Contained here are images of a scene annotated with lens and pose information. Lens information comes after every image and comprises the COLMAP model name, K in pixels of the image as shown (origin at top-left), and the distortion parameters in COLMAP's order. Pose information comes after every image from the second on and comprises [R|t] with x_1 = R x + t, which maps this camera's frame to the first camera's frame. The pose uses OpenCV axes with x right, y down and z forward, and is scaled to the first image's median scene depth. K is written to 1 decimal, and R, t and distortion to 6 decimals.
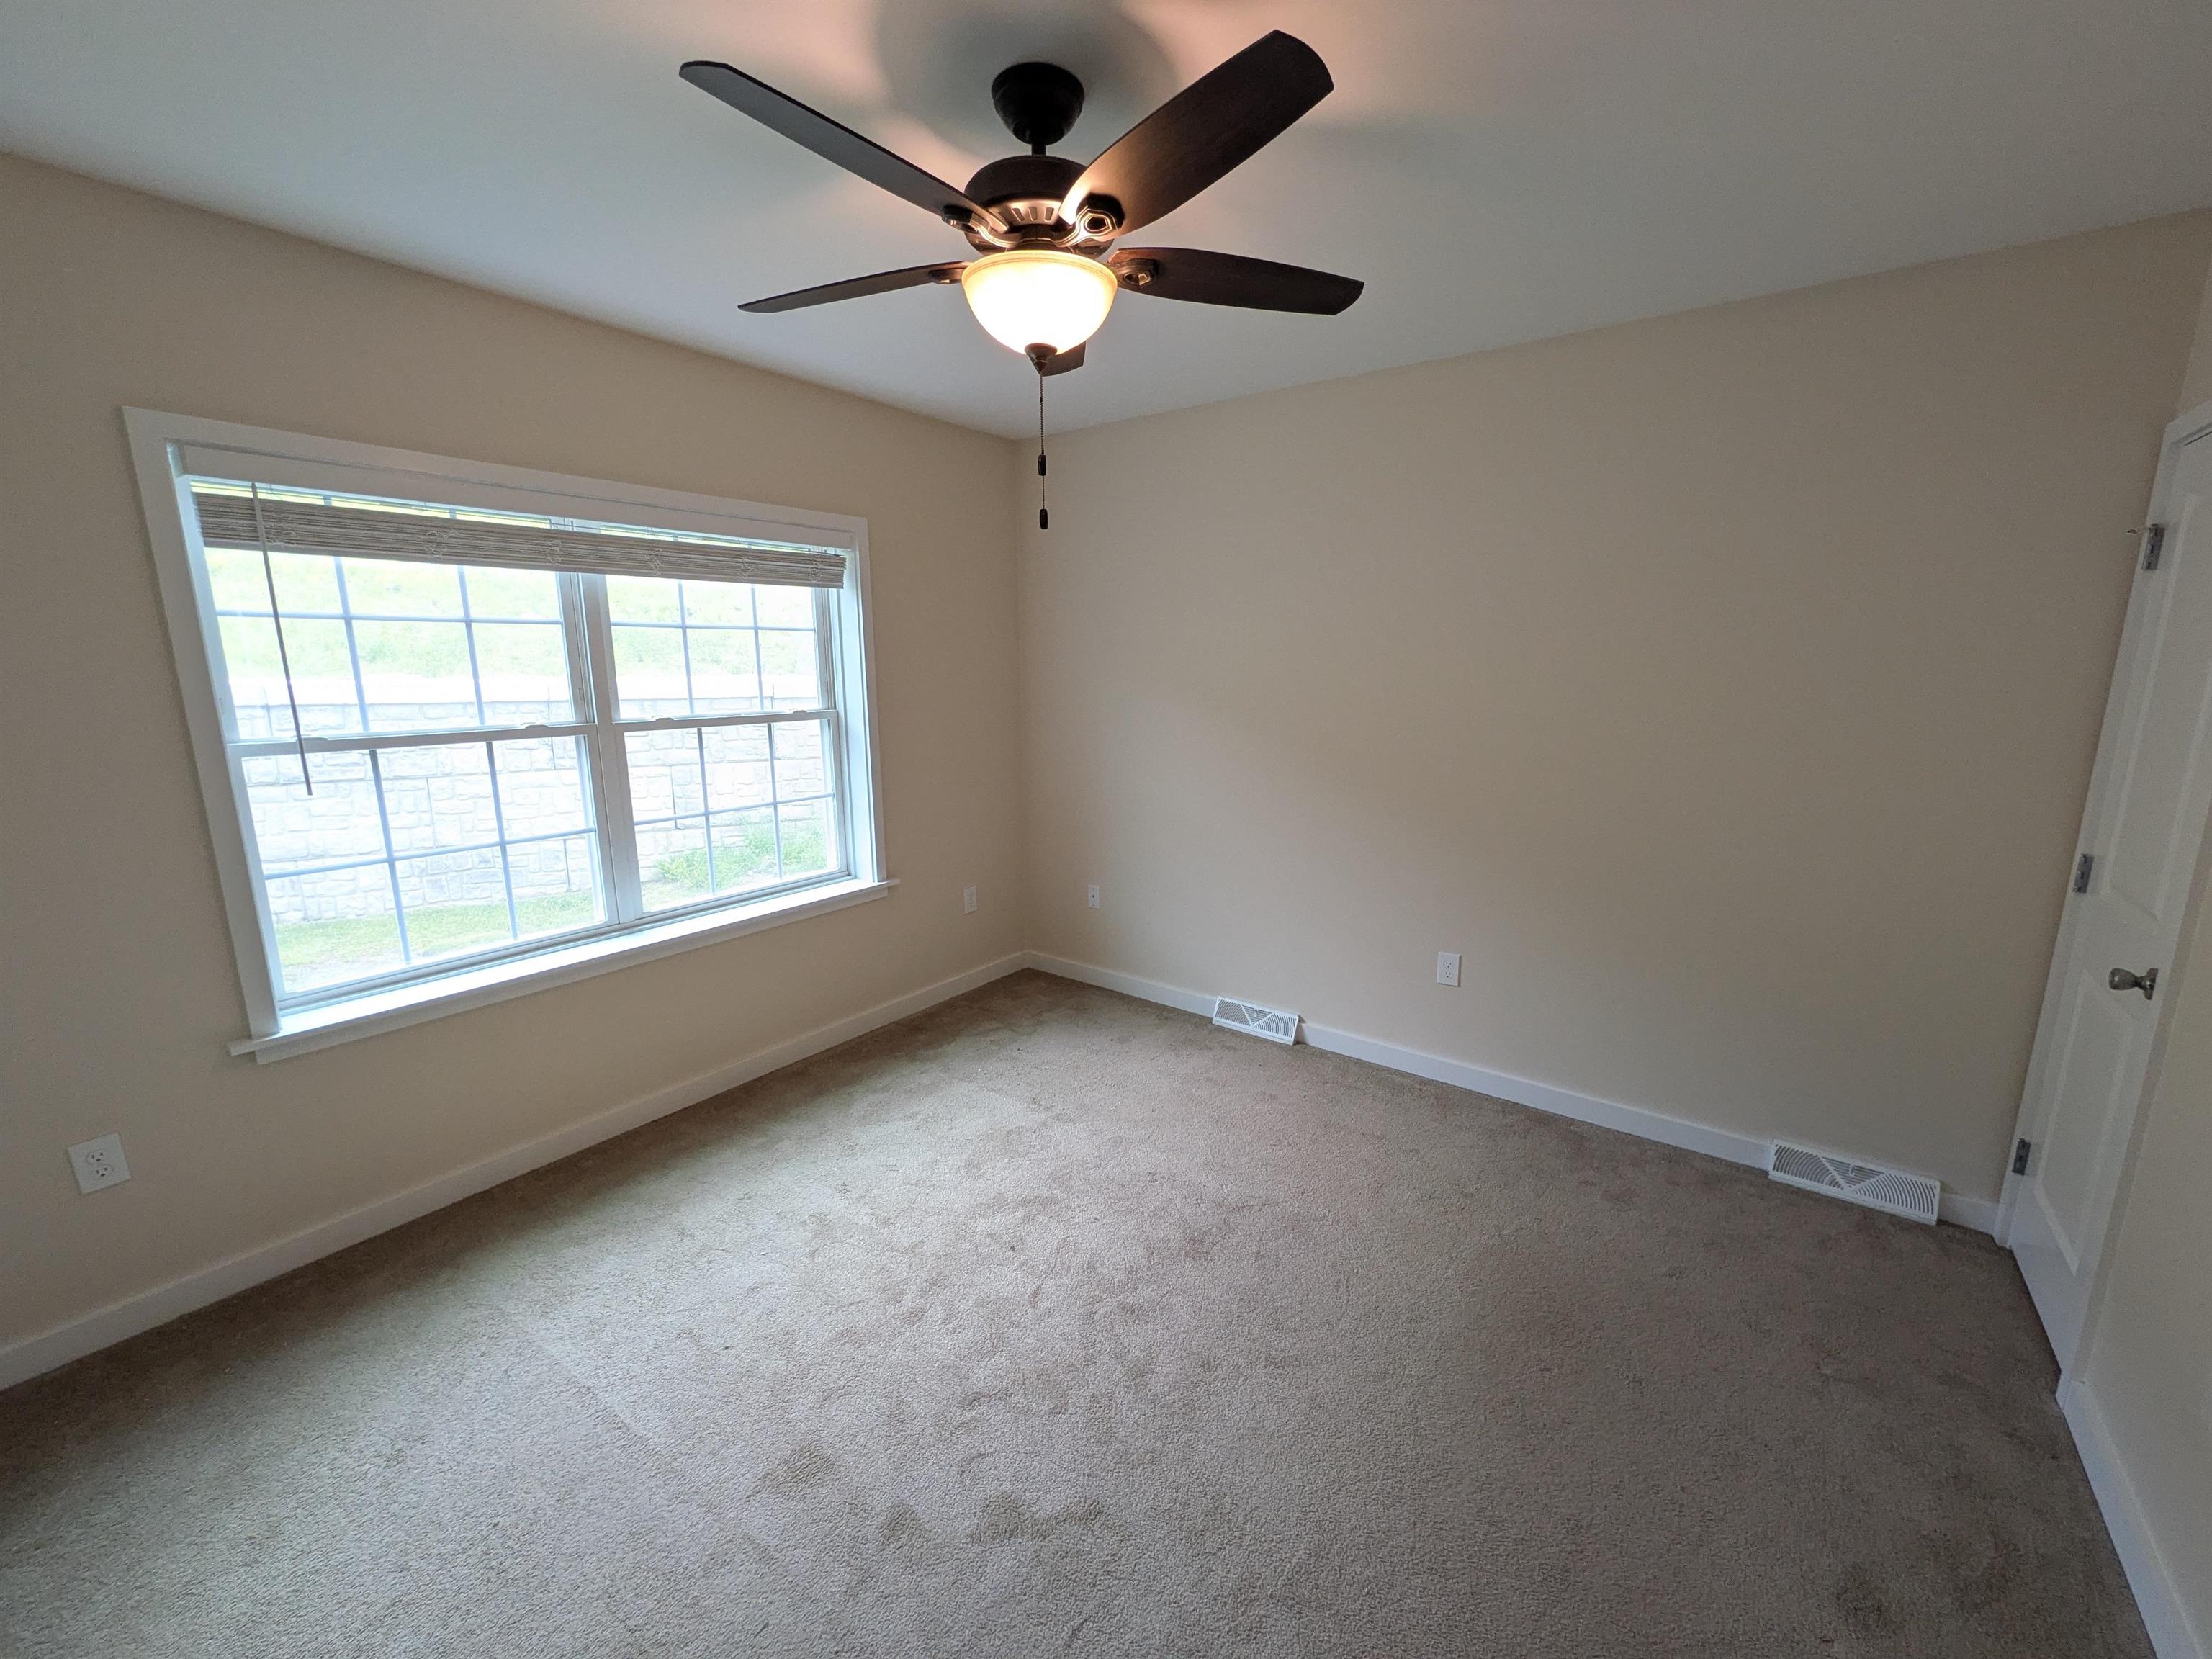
lens RADIAL K [[885.0, 0, 1101.4], [0, 885.0, 834.0], [0, 0, 1]] dist [0.011459, -0.000116]
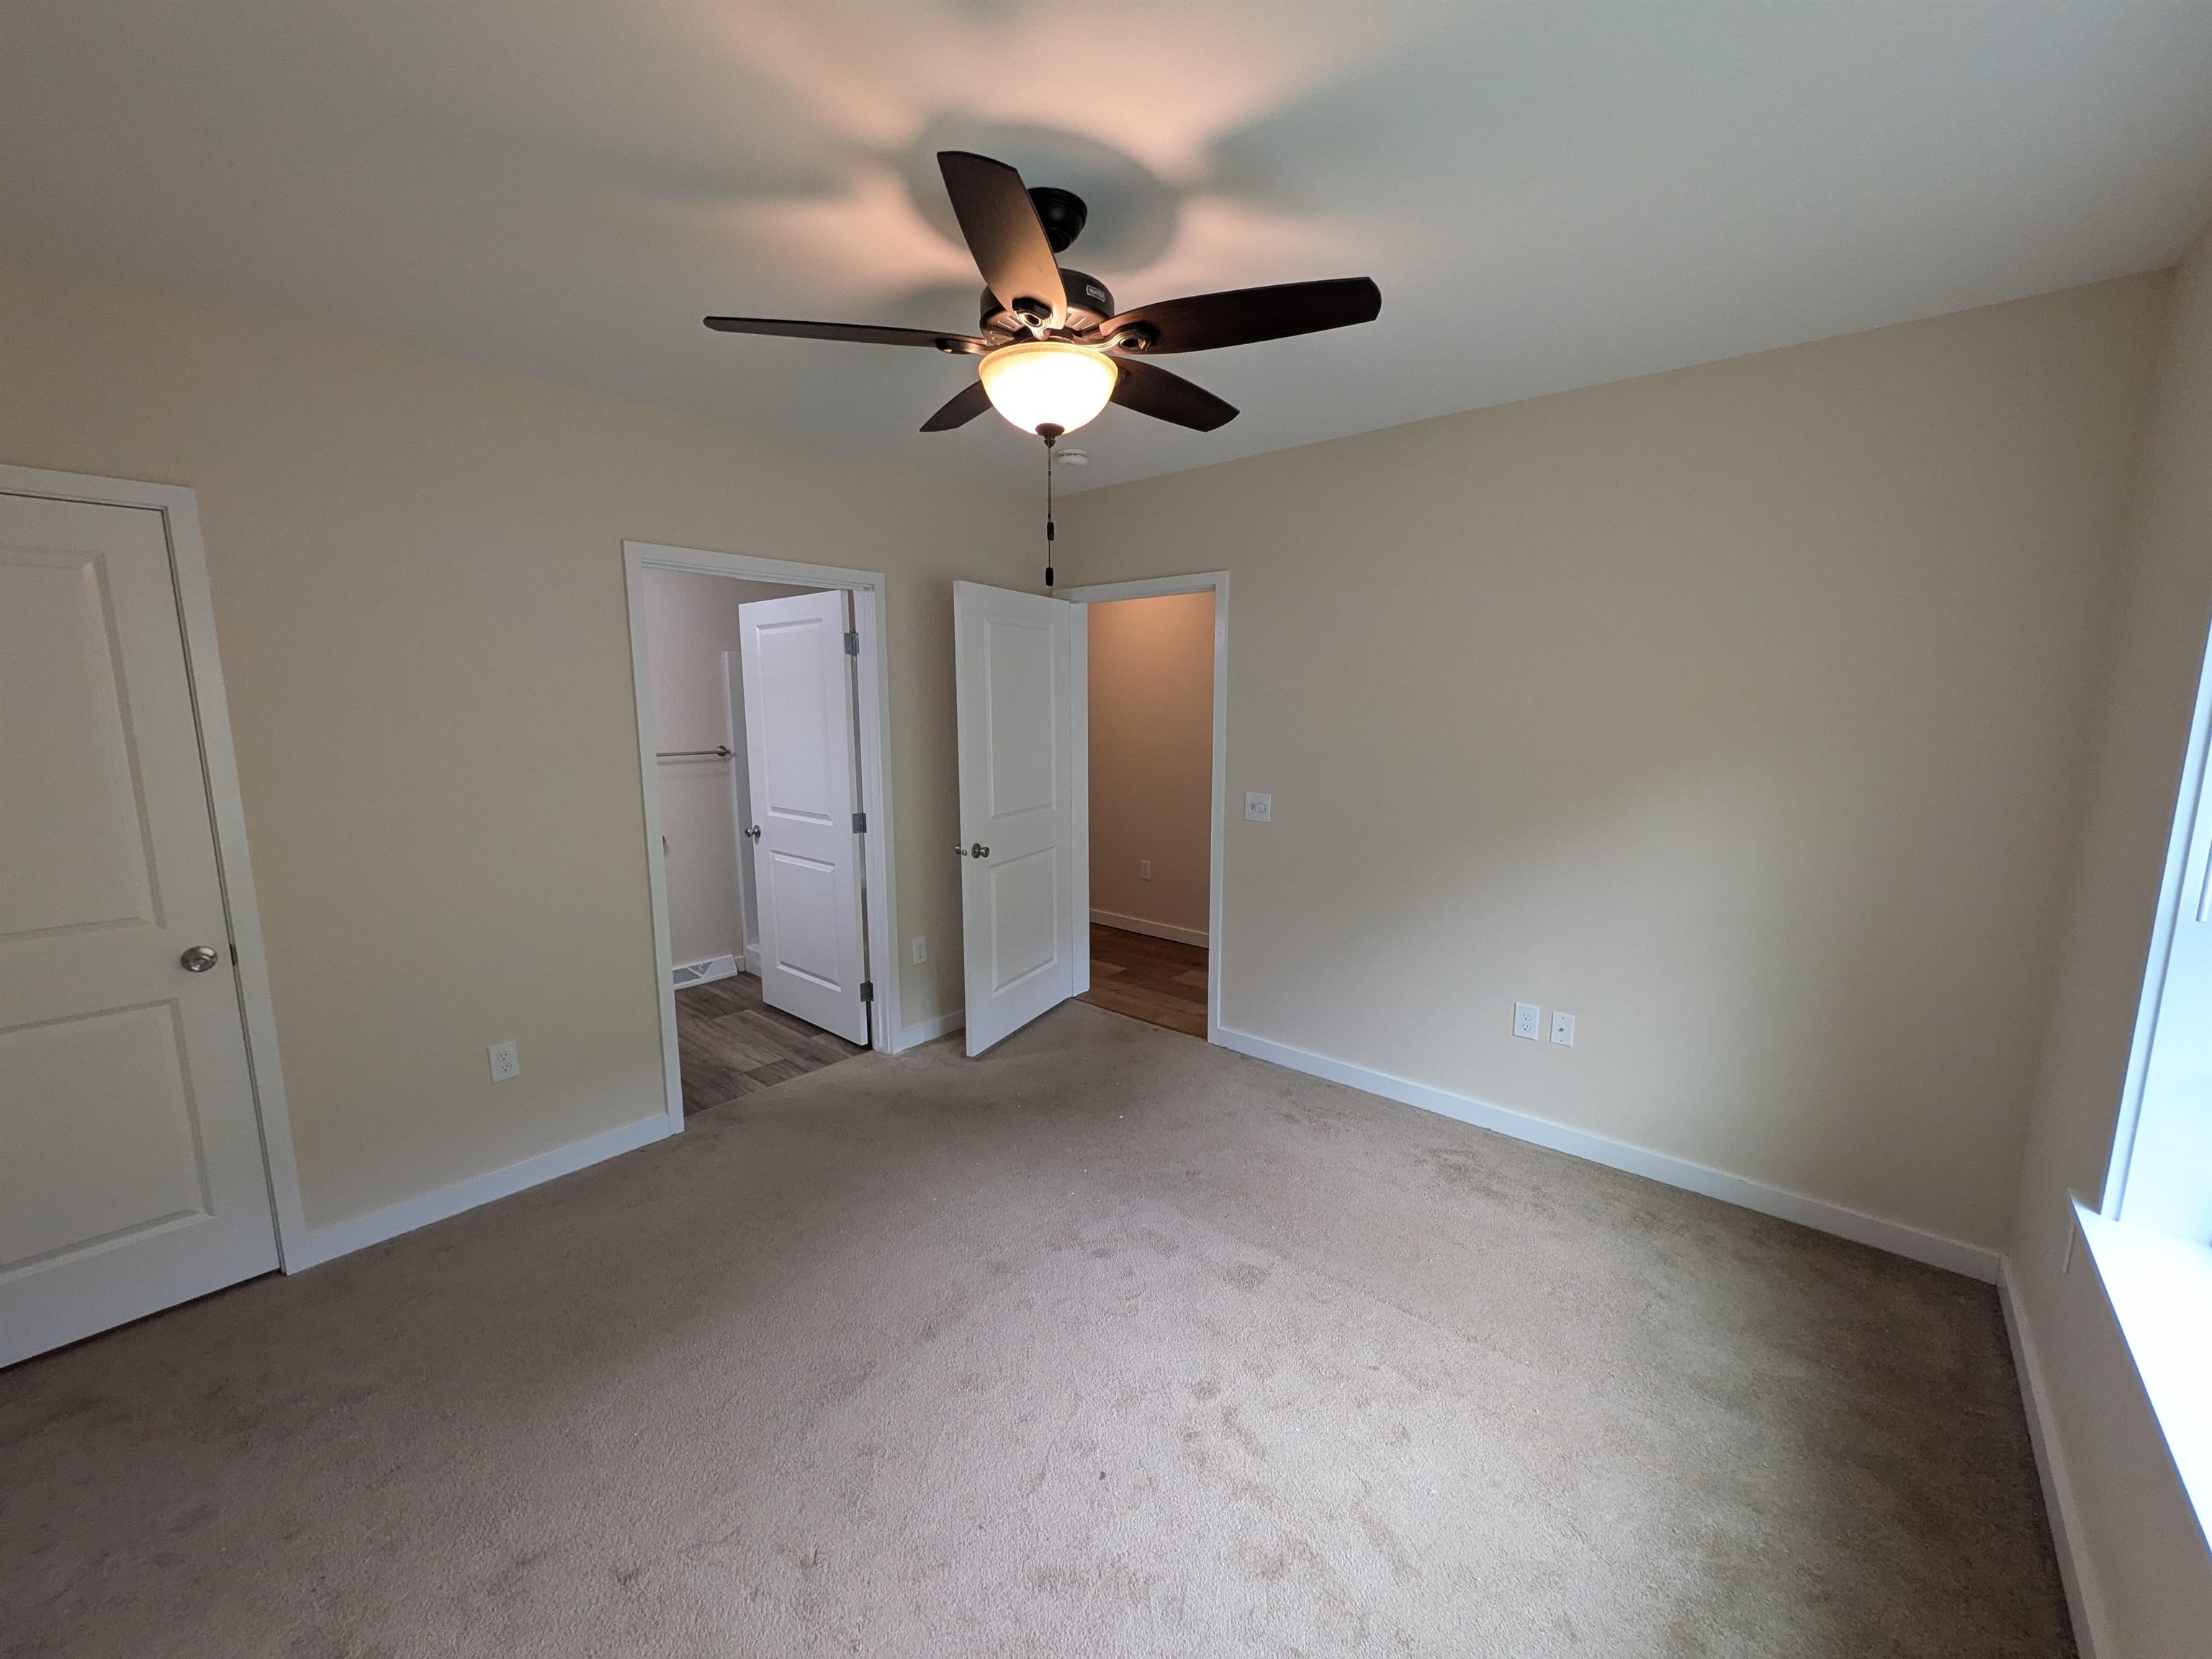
lens RADIAL K [[885.0, 0, 1101.4], [0, 885.0, 834.0], [0, 0, 1]] dist [0.011459, -0.000116]
pose [[-0.997935, -0.005079, 0.064033, -0.105196], [0.017116, 0.939806, 0.341280, -0.227932], [-0.061912, 0.341672, -0.937778, 1.124150]]
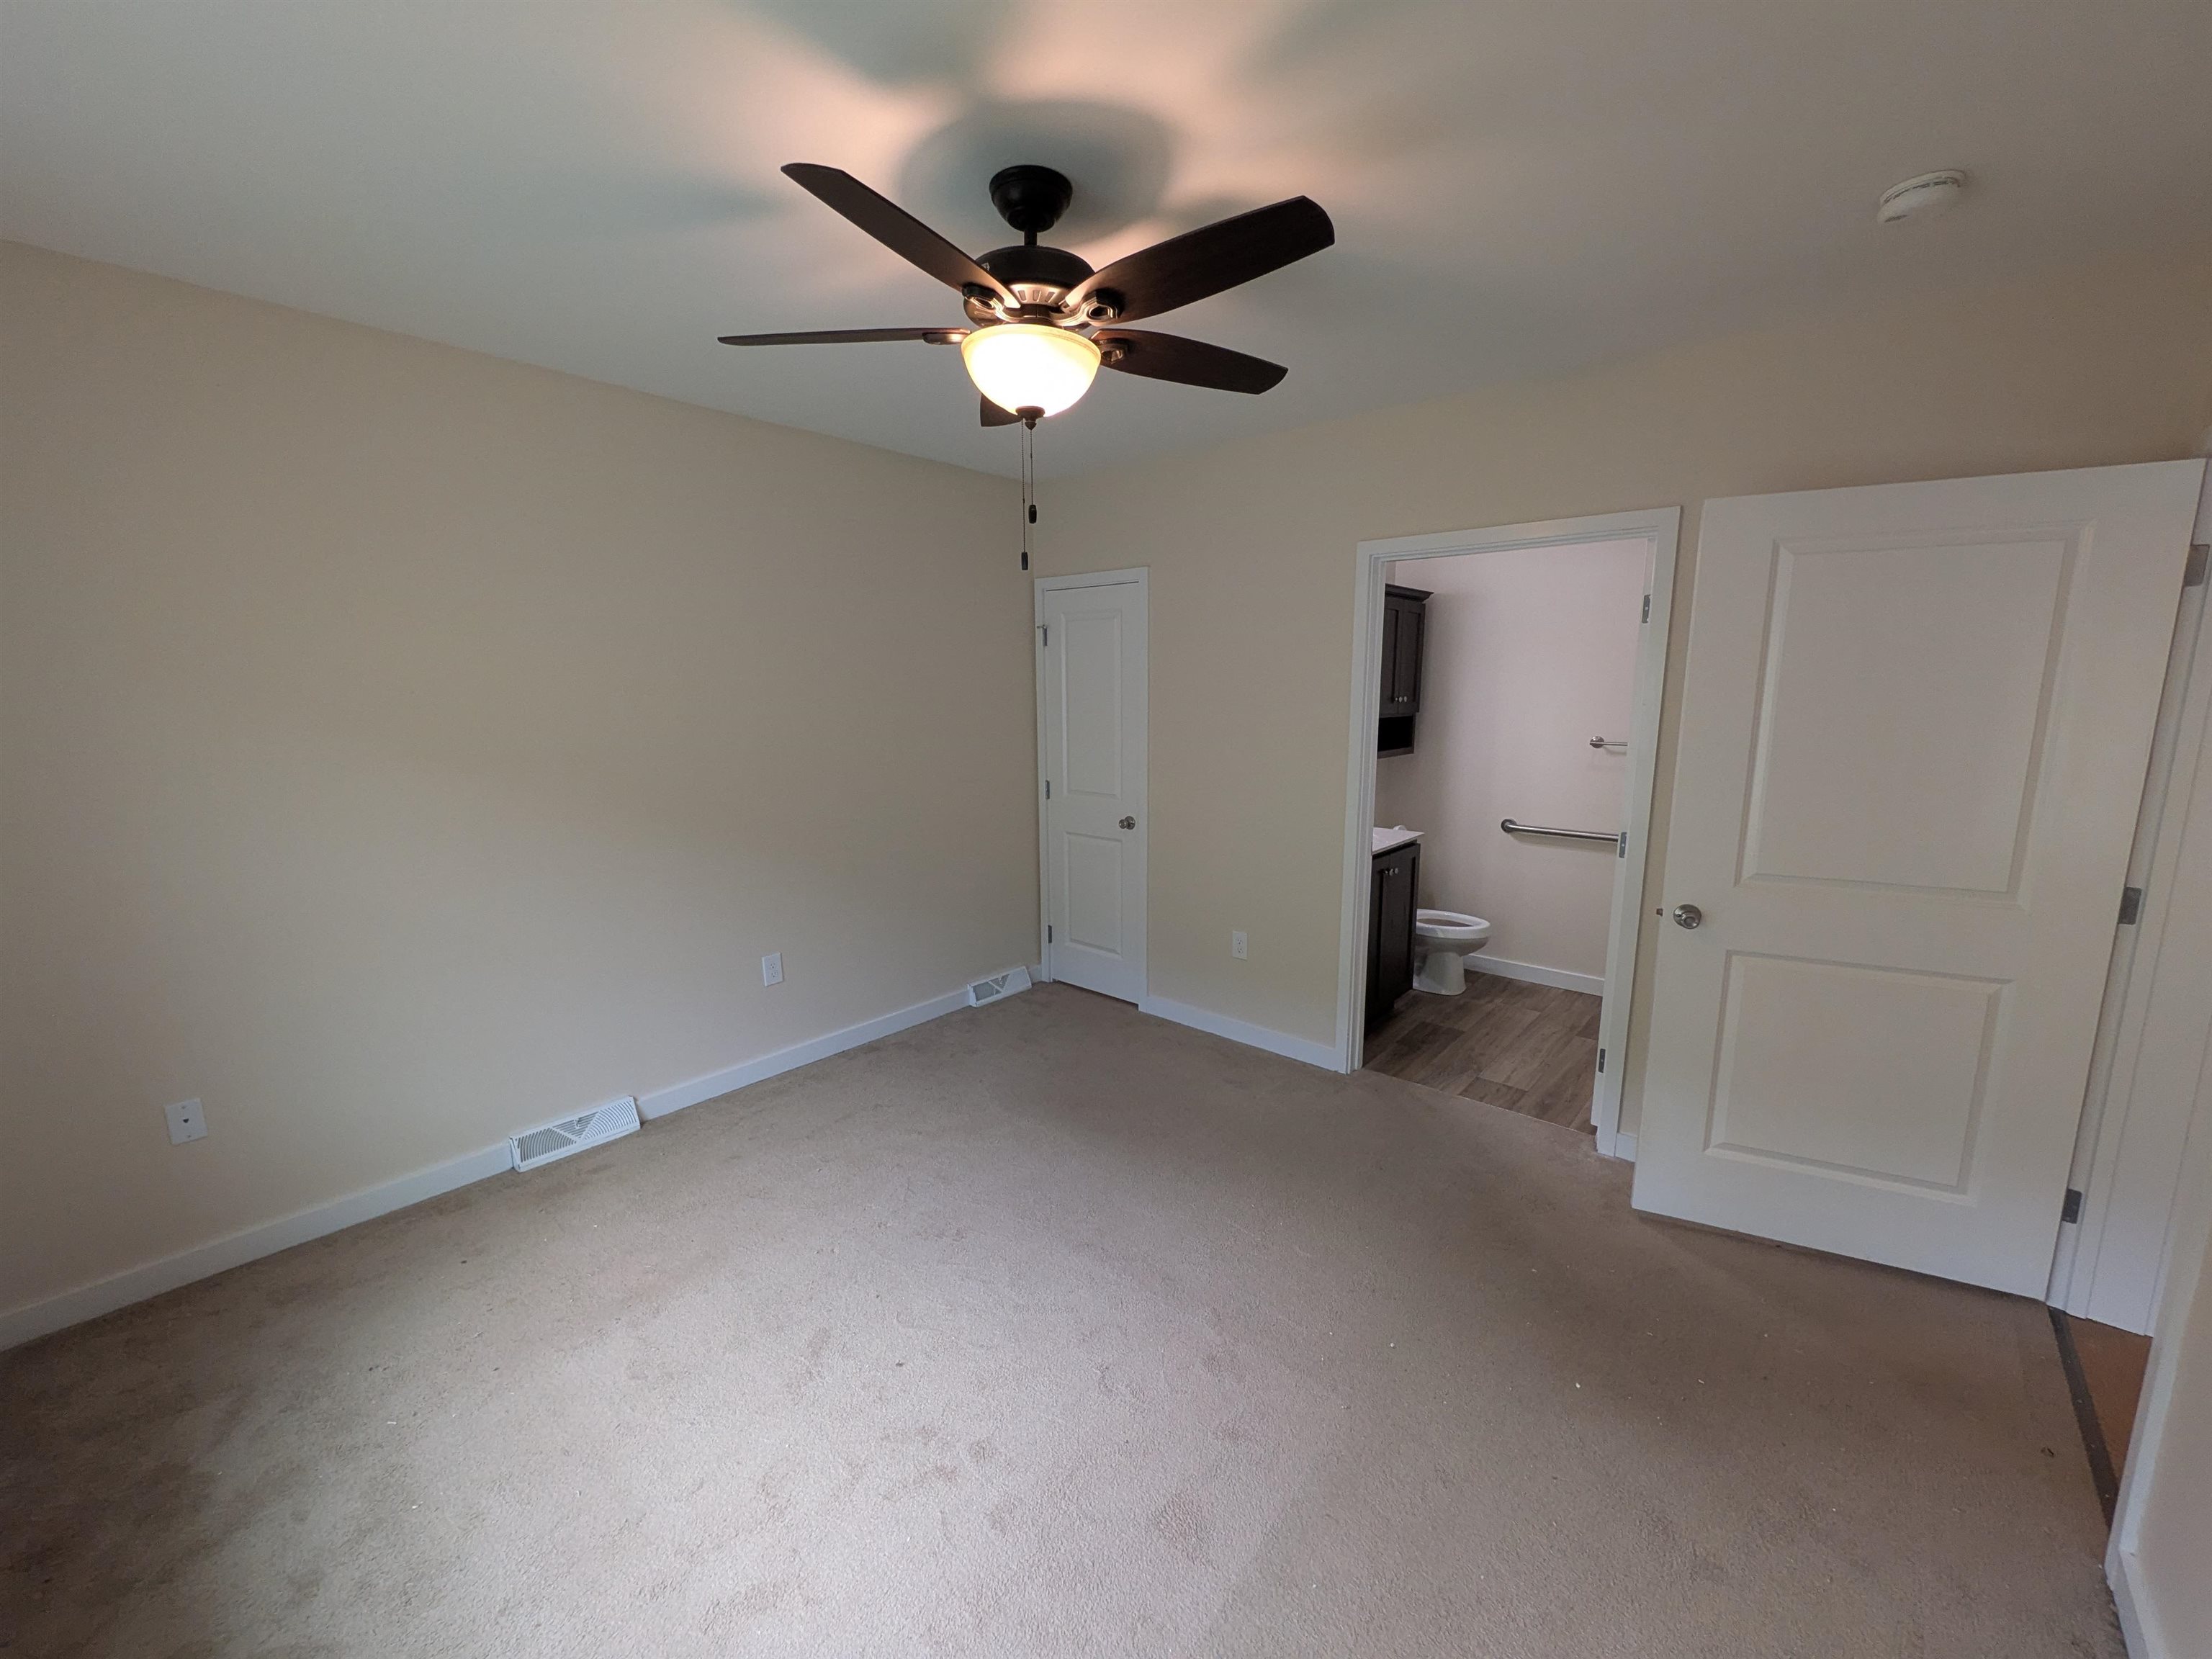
lens RADIAL K [[885.0, 0, 1101.4], [0, 885.0, 834.0], [0, 0, 1]] dist [0.011459, -0.000116]
pose [[0.070625, -0.165223, 0.983724, -0.629682], [0.197645, 0.968952, 0.148552, -0.093020], [-0.977726, 0.183936, 0.101088, 0.458785]]
